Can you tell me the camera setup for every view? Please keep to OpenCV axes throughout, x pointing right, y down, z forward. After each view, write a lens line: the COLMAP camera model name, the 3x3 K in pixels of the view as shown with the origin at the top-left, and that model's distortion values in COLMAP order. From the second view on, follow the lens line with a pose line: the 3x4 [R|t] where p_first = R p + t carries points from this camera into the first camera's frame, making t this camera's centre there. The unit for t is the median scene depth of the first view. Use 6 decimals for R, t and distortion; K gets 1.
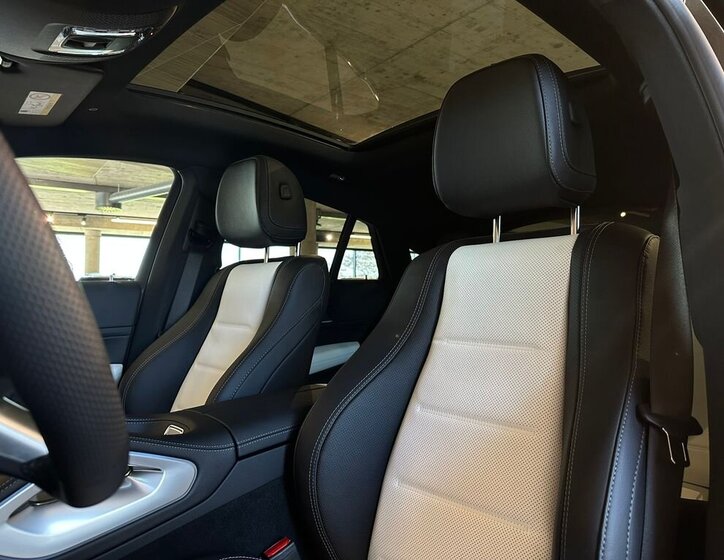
lens RADIAL K [[515.4, 0, 362.0], [0, 515.4, 280.0], [0, 0, 1]] dist [-0.000711, 0.000130]
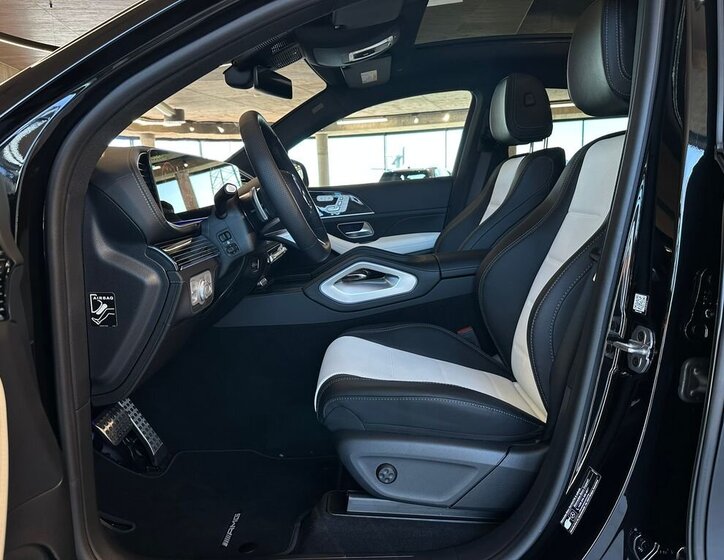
lens RADIAL K [[515.4, 0, 362.0], [0, 515.4, 280.0], [0, 0, 1]] dist [-0.000711, 0.000130]
pose [[0.709613, 0.081404, -0.699873, 0.704482], [0.077321, 0.978308, 0.192187, -0.016032], [0.700336, -0.190493, 0.687926, -0.376649]]
